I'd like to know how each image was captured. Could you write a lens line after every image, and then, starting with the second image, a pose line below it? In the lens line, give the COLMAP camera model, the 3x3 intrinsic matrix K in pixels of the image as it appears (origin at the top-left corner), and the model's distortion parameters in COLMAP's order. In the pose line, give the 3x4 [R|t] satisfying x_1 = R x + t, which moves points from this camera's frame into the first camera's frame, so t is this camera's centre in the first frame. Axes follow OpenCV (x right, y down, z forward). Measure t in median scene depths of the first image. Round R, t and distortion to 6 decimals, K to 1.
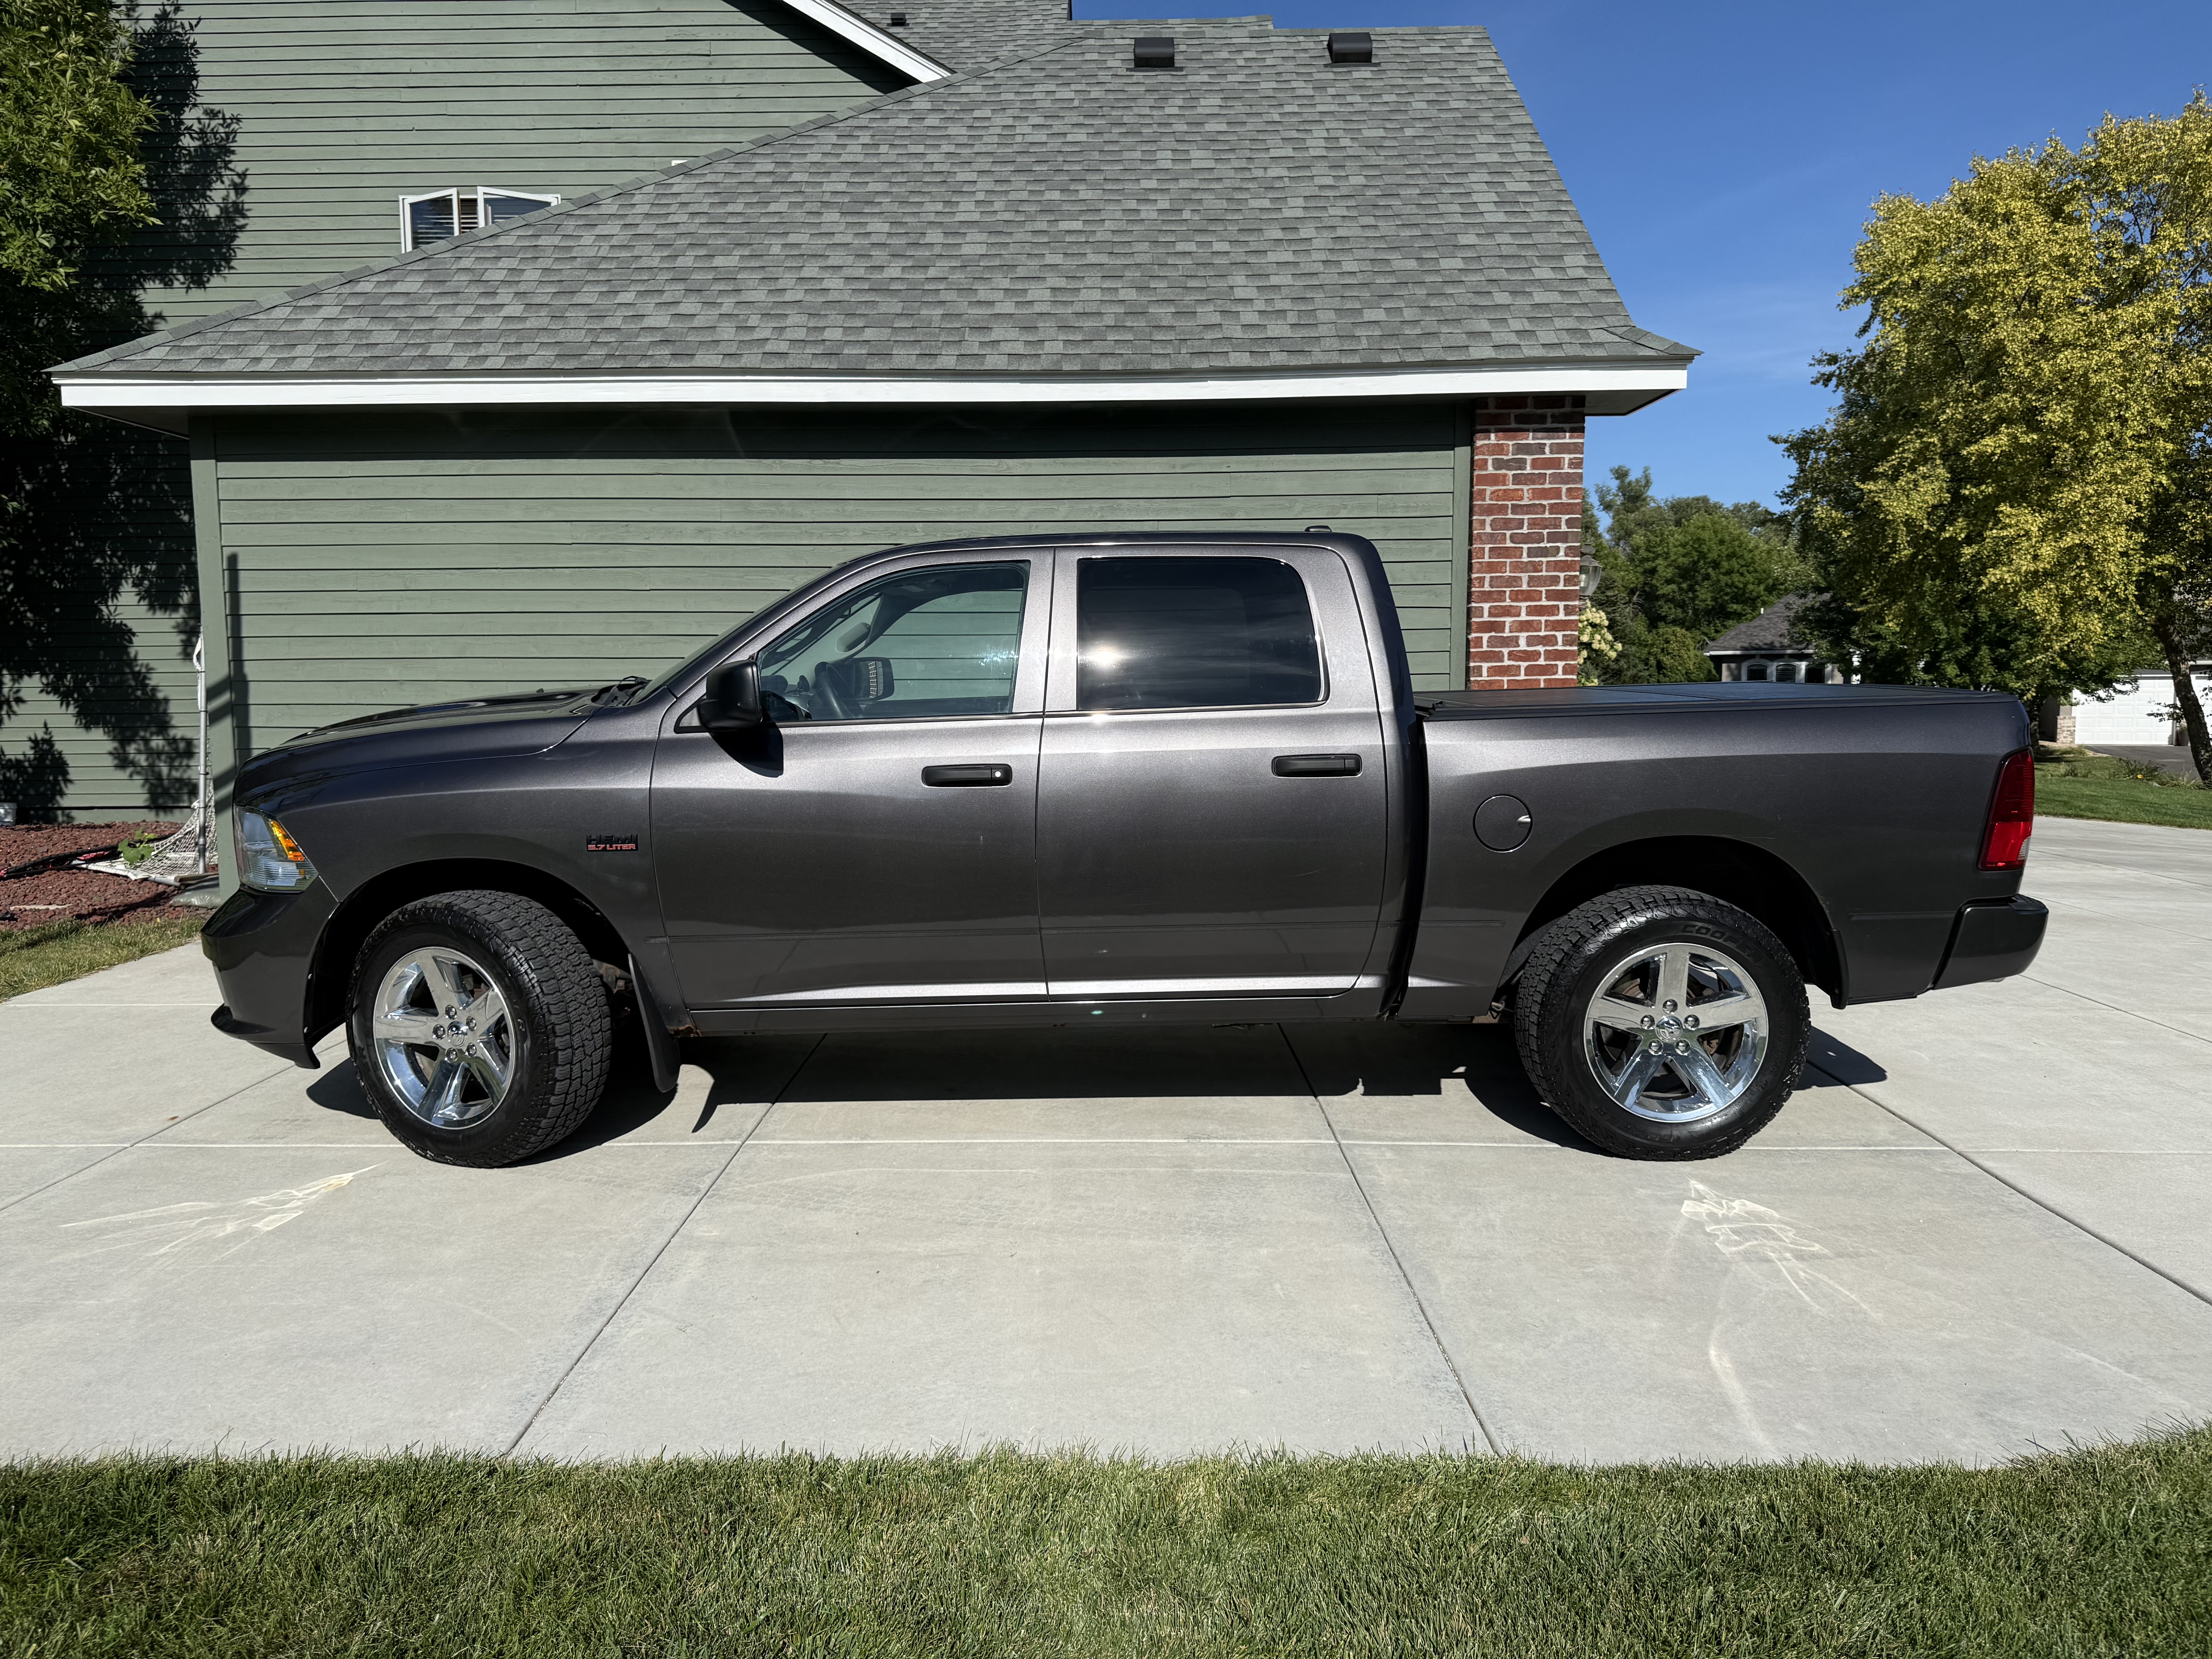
lens RADIAL K [[1570.0, 0, 1104.4], [0, 1570.0, 831.2], [0, 0, 1]] dist [0.026230, -0.036925]
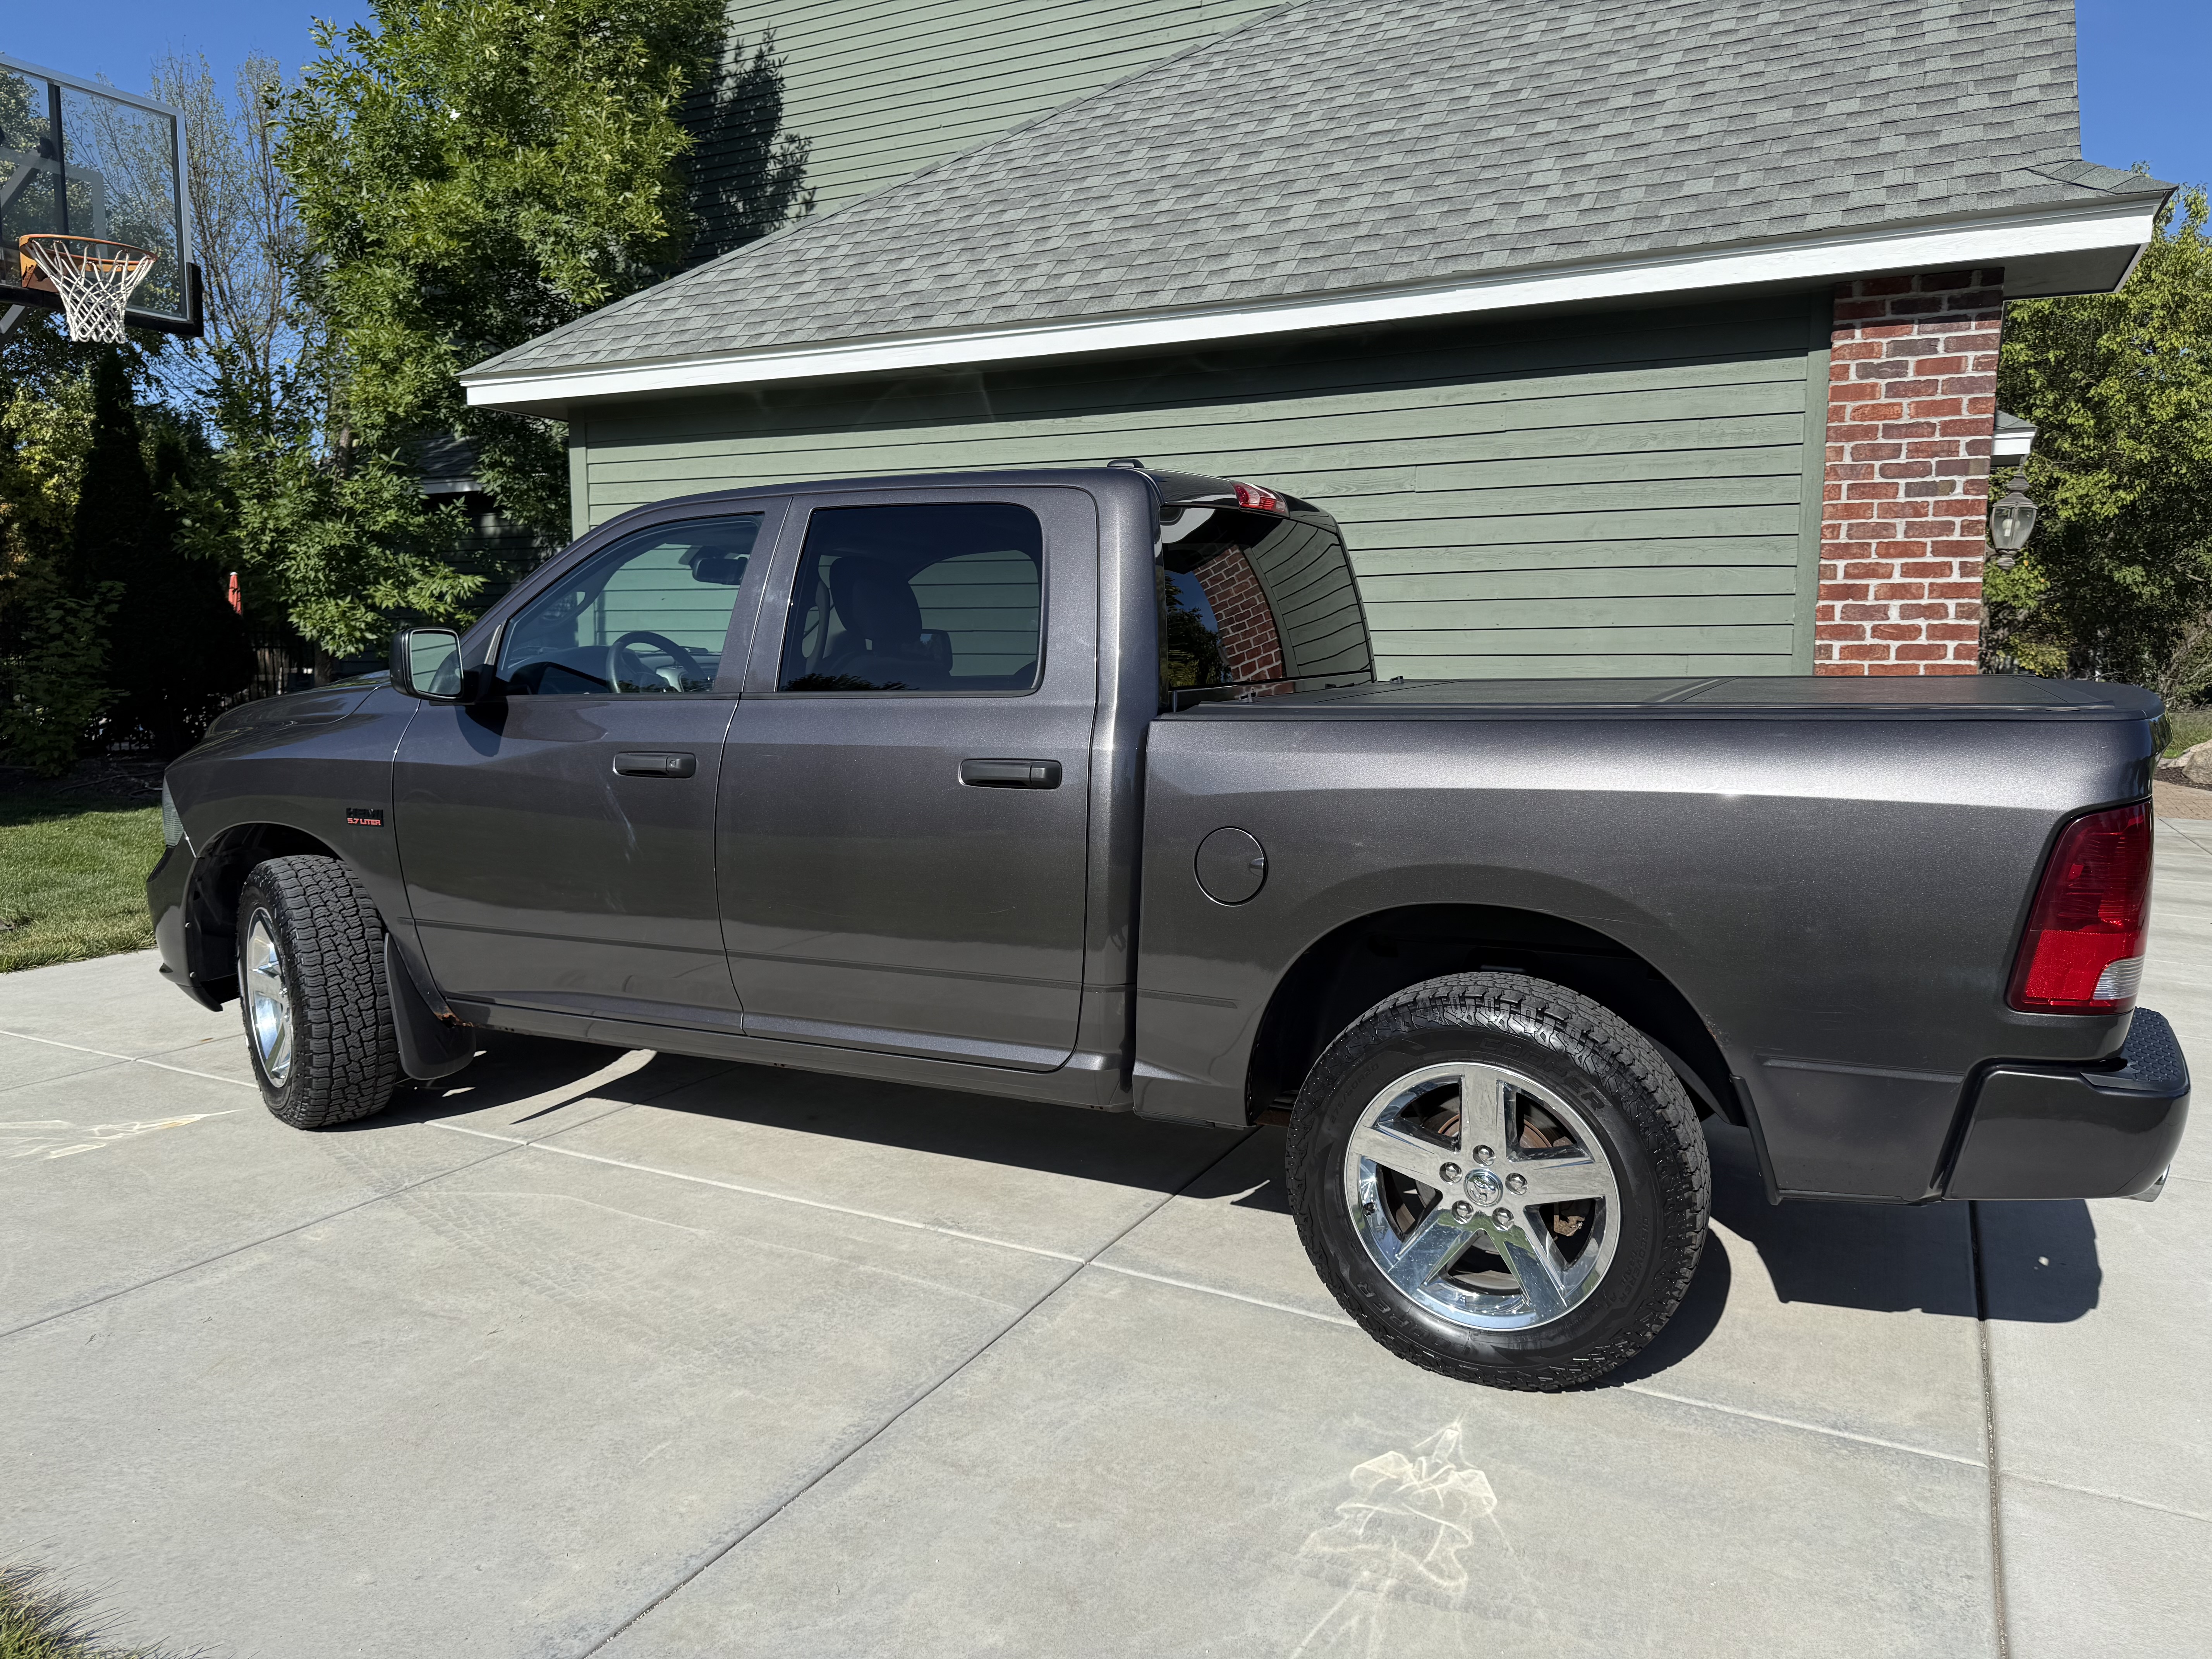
lens RADIAL K [[1570.0, 0, 1085.0], [0, 1570.0, 831.1], [0, 0, 1]] dist [0.026230, -0.036925]
pose [[0.888929, 0.064288, -0.453512, 0.273195], [-0.056897, 0.997931, 0.029940, -0.019842], [0.454498, -0.000811, 0.890747, 0.176865]]
